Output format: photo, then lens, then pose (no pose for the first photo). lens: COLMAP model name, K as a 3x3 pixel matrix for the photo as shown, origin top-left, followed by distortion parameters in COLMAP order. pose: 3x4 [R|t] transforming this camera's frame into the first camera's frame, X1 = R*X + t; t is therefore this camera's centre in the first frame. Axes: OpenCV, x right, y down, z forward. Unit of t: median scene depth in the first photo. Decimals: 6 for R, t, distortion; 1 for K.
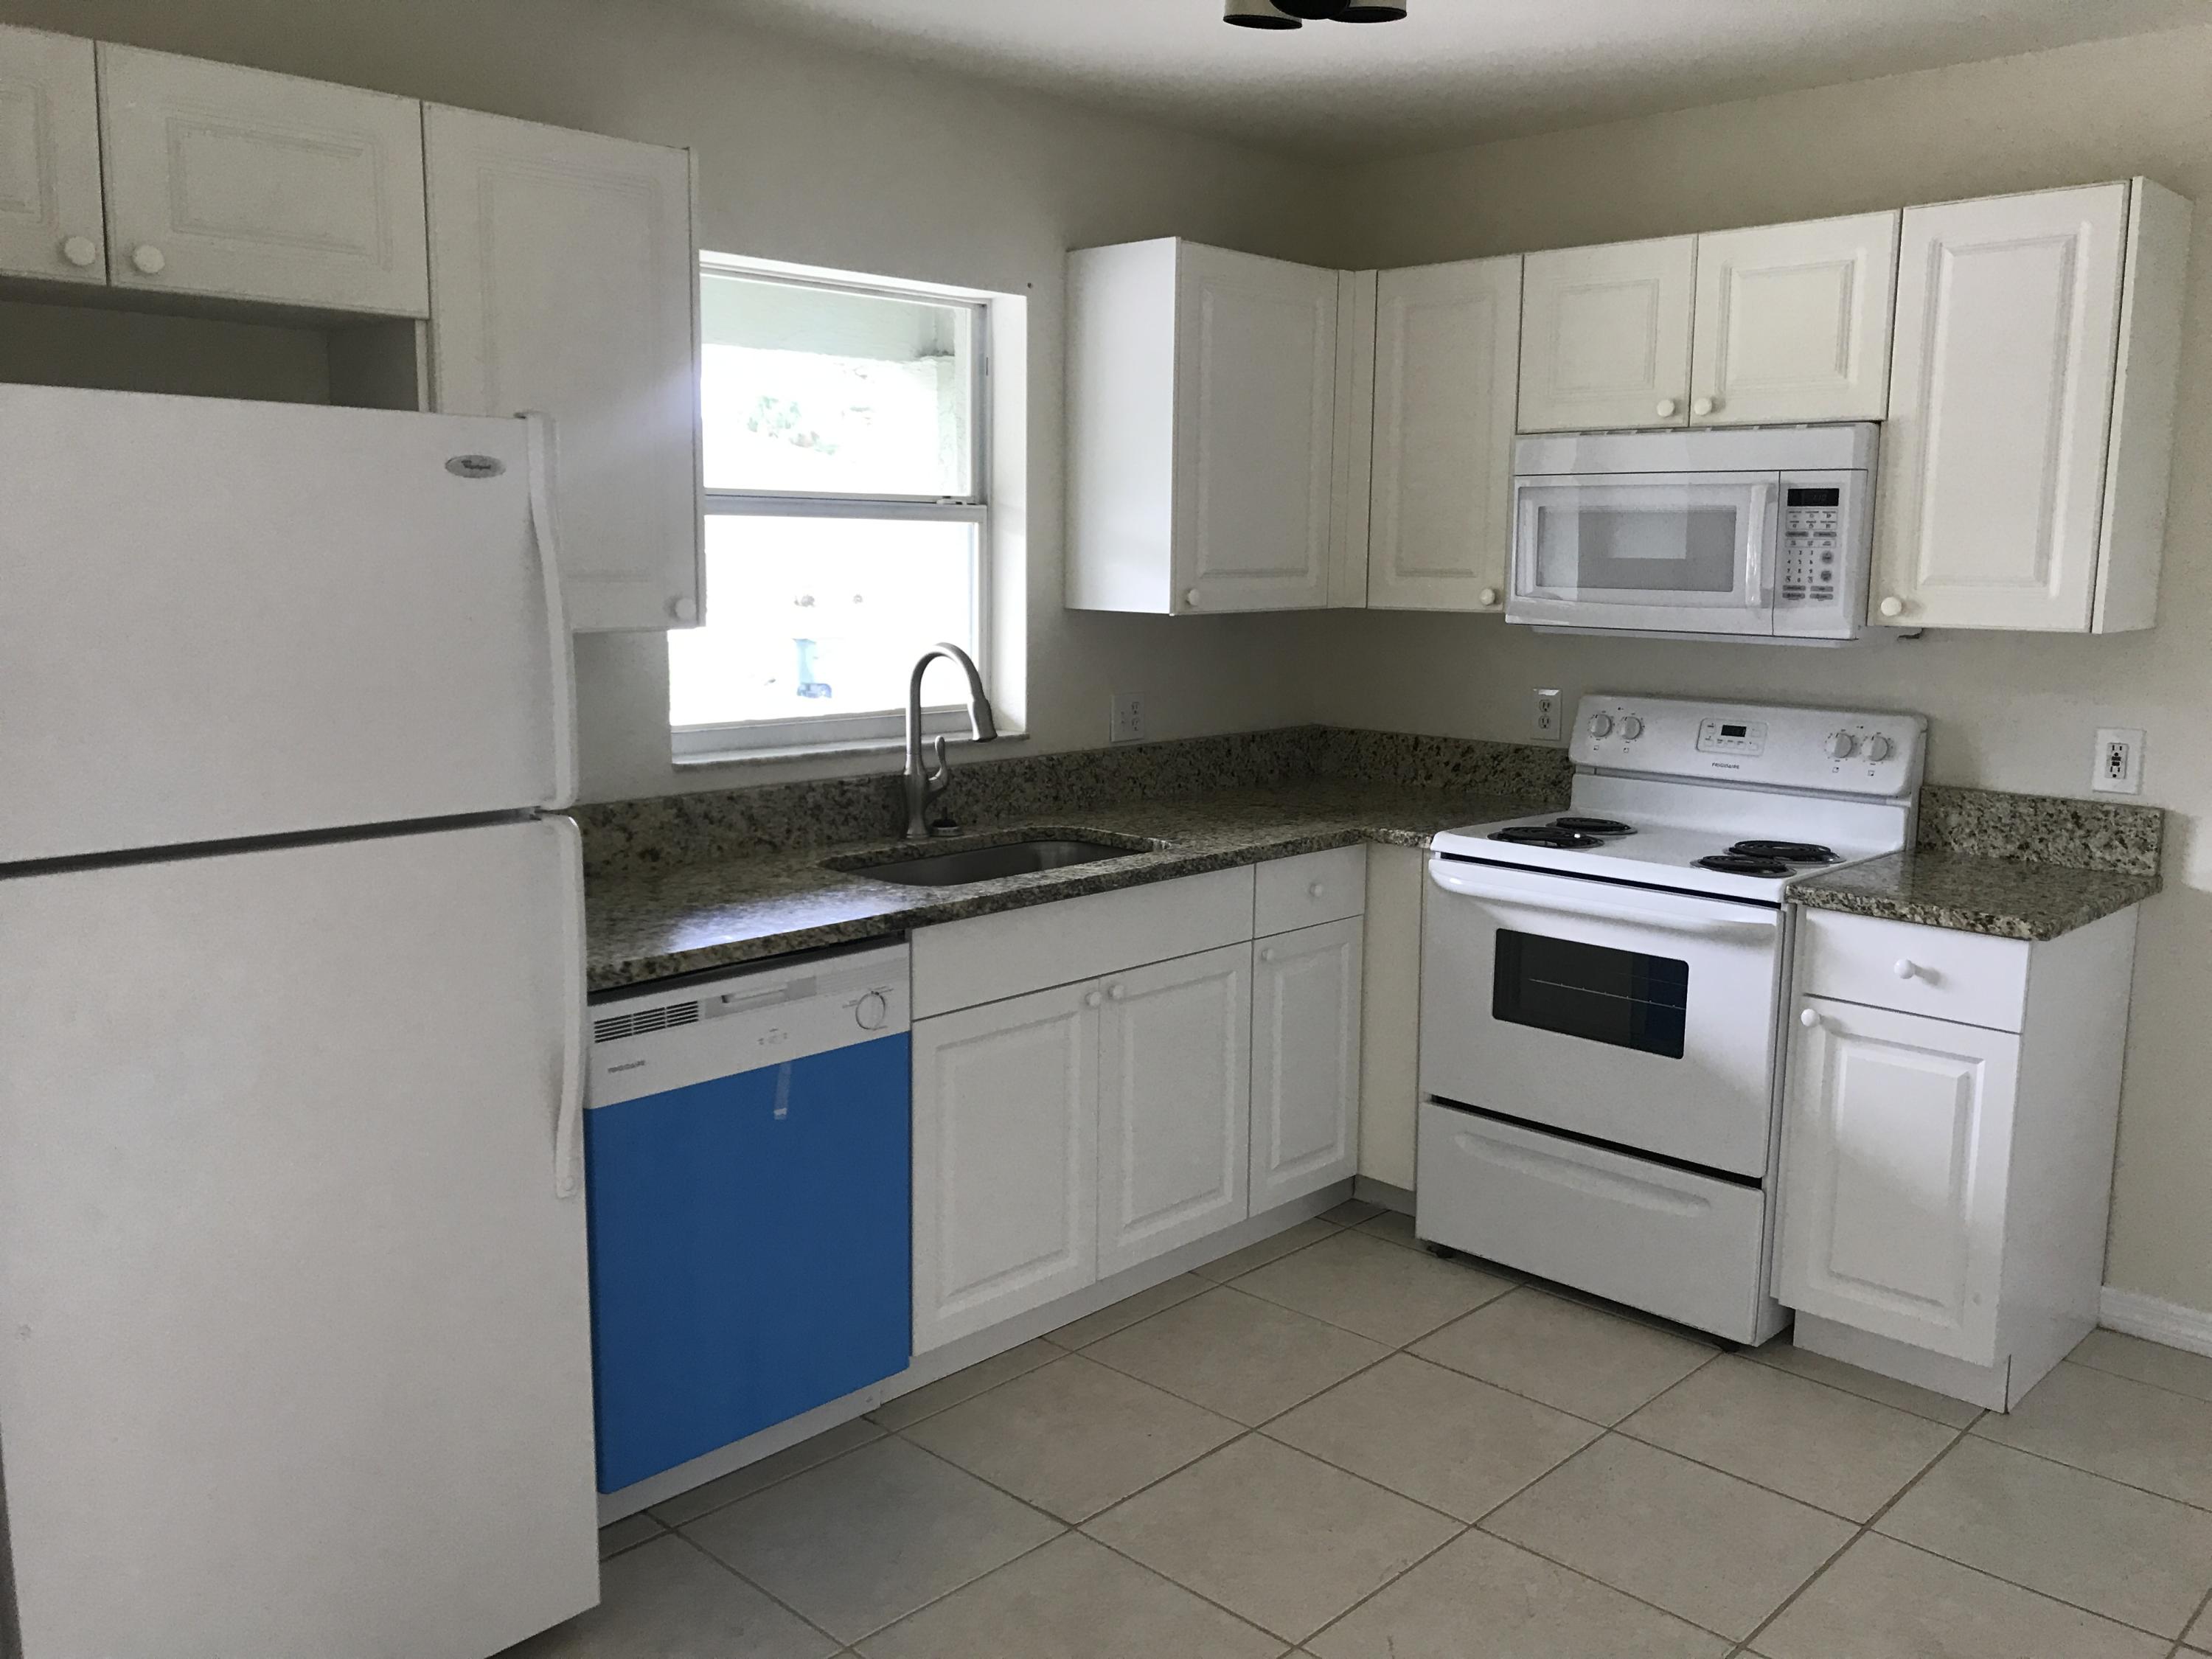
lens RADIAL K [[1813.8, 0, 1110.0], [0, 1813.8, 820.8], [0, 0, 1]] dist [0.044330, -0.042361]
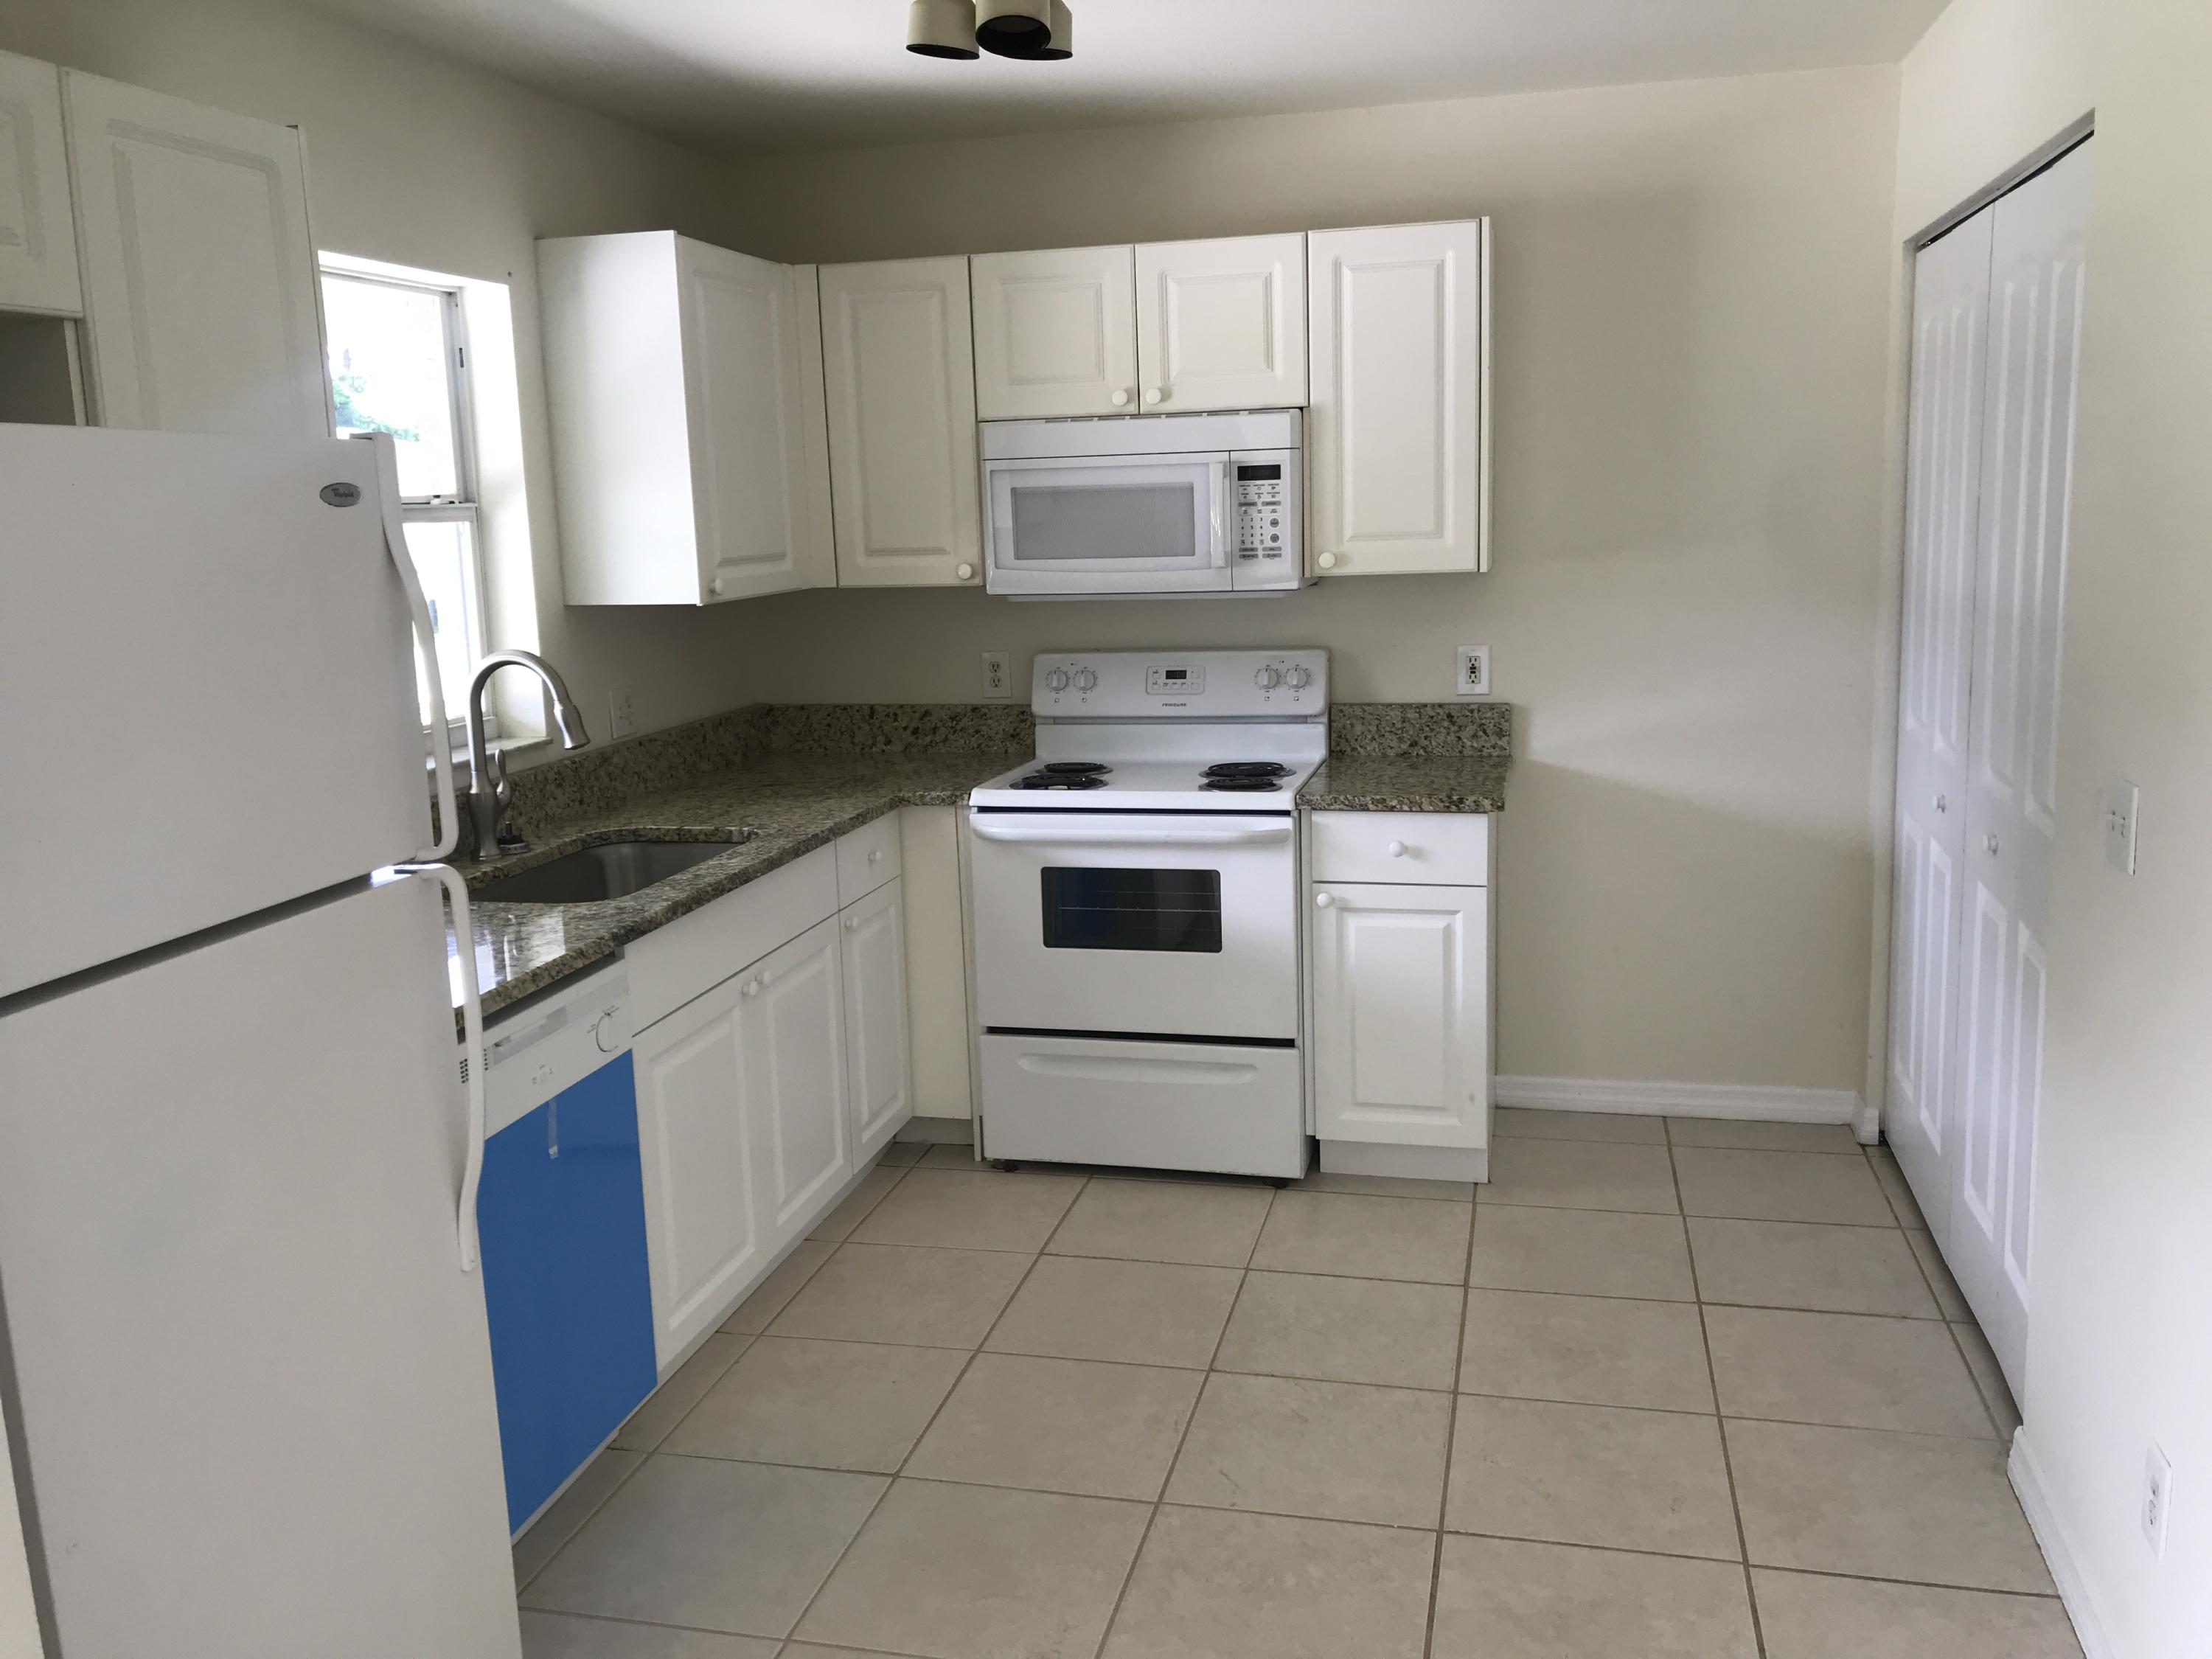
lens RADIAL K [[1813.8, 0, 1091.9], [0, 1813.8, 819.8], [0, 0, 1]] dist [0.044330, -0.042361]
pose [[0.865625, -0.125848, 0.484619, -0.316846], [0.117105, 0.991939, 0.048419, -0.021539], [-0.486805, 0.014838, 0.873384, 0.016224]]
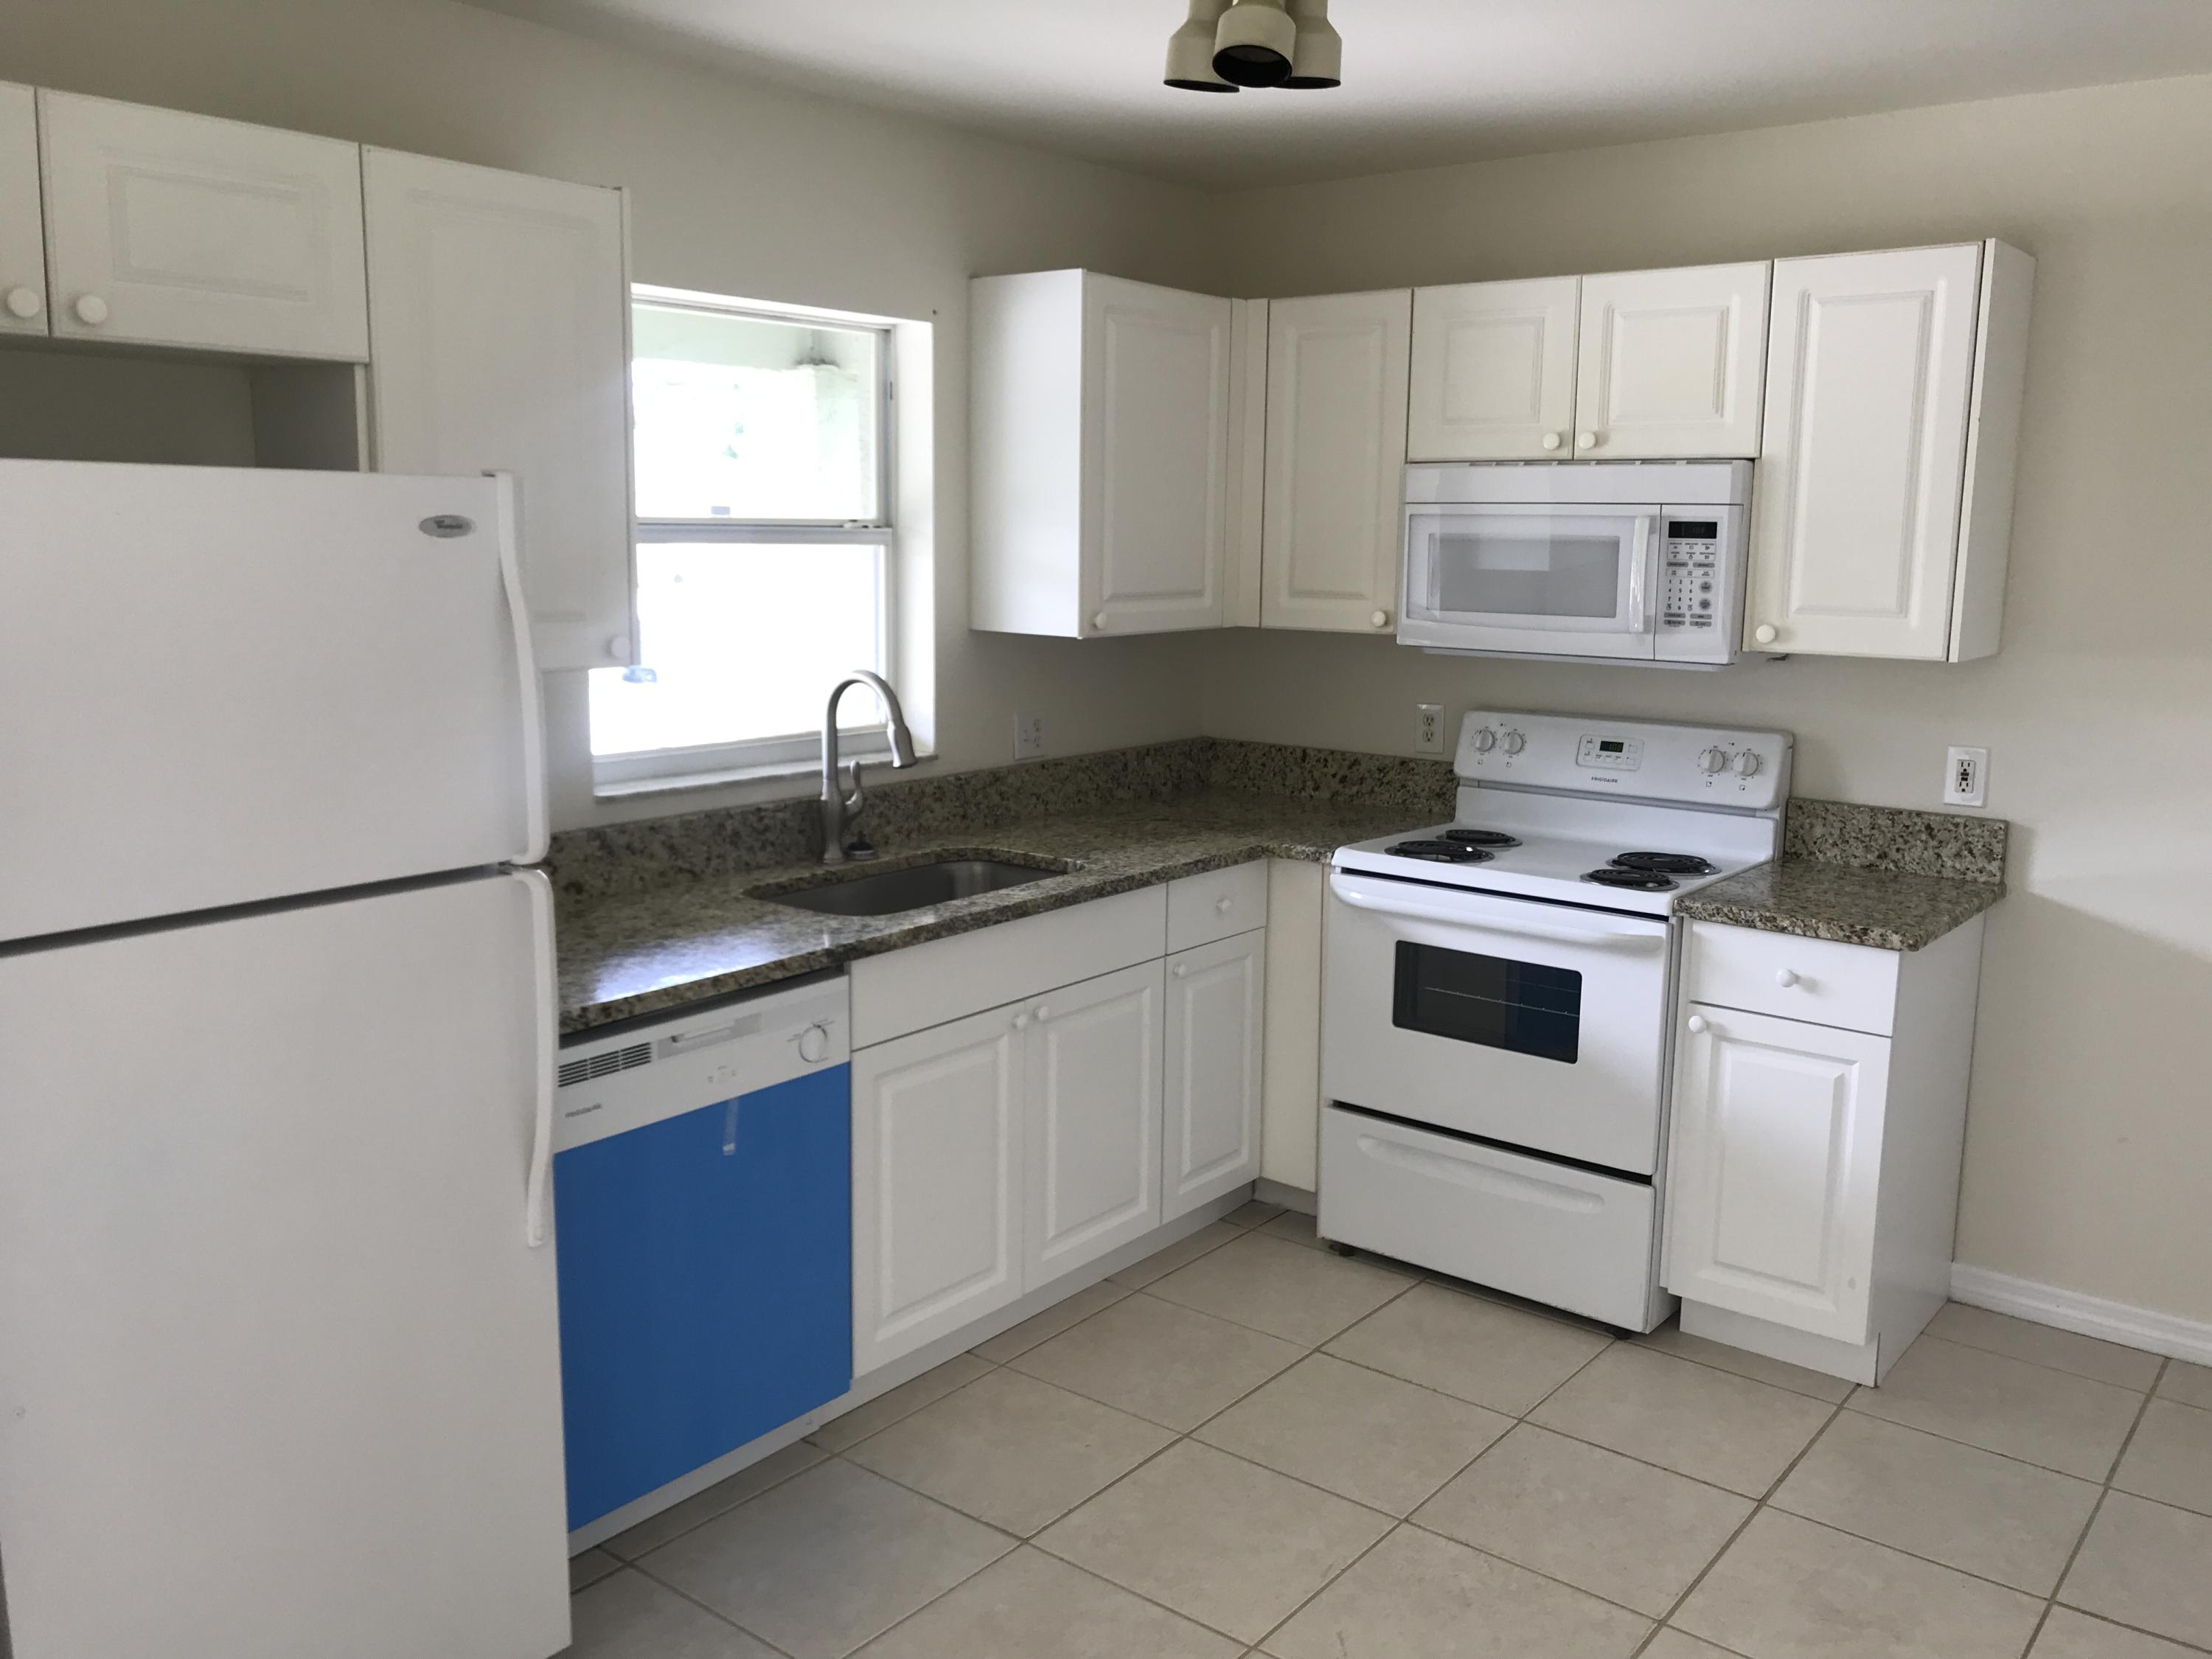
lens RADIAL K [[1813.8, 0, 1101.8], [0, 1813.8, 820.2], [0, 0, 1]] dist [0.044330, -0.042361]
pose [[0.995611, -0.012942, 0.092686, -0.055354], [0.011810, 0.999849, 0.012746, -0.026863], [-0.092837, -0.011596, 0.995614, -0.021278]]
